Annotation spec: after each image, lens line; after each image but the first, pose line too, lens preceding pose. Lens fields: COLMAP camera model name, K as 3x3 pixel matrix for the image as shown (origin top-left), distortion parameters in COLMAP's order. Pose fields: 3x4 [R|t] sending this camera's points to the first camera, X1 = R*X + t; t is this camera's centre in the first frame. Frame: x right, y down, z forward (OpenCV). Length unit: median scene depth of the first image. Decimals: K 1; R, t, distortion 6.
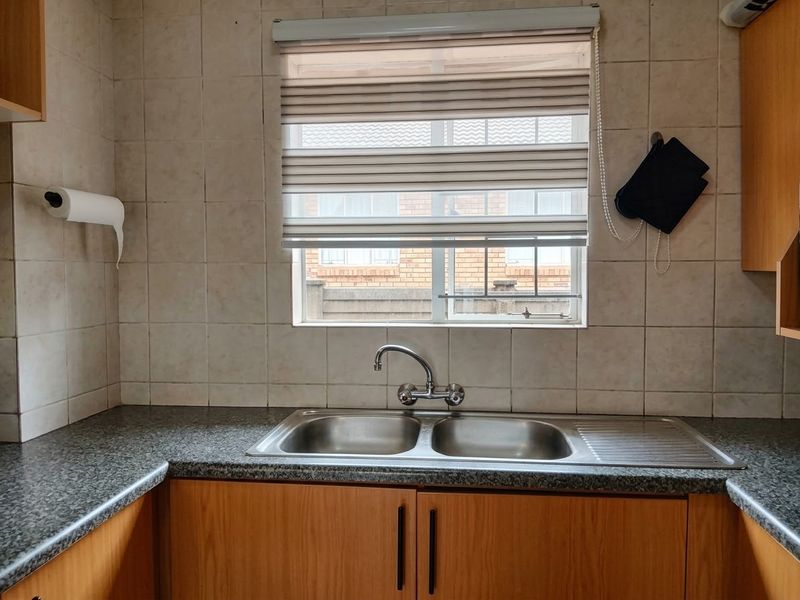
lens RADIAL K [[569.1, 0, 400.0], [0, 569.1, 300.0], [0, 0, 1]] dist [0.004212, -0.089538]
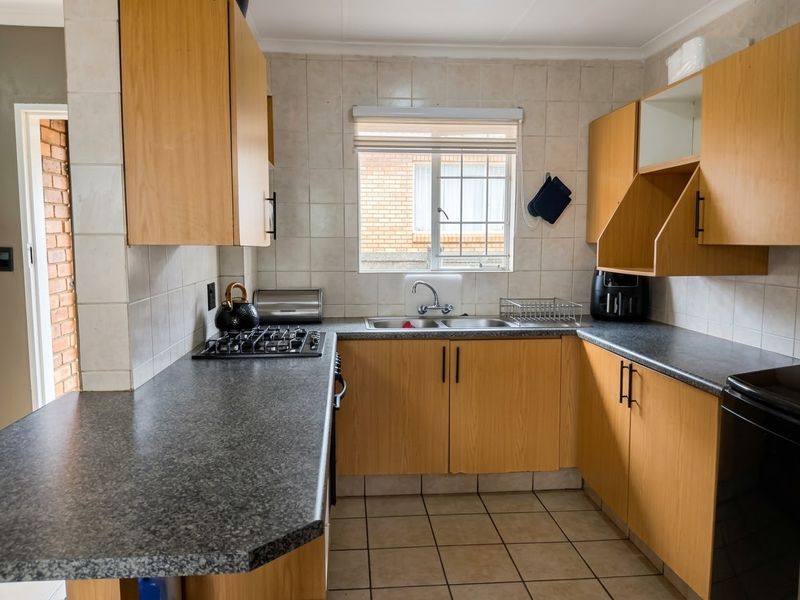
lens RADIAL K [[590.1, 0, 403.4], [0, 590.1, 296.4], [0, 0, 1]] dist [0.008235, 0.000911]
pose [[0.979756, -0.019459, 0.199246, -0.468455], [0.009493, 0.998661, 0.050852, 0.028693], [-0.199968, -0.047931, 0.978629, -0.956875]]
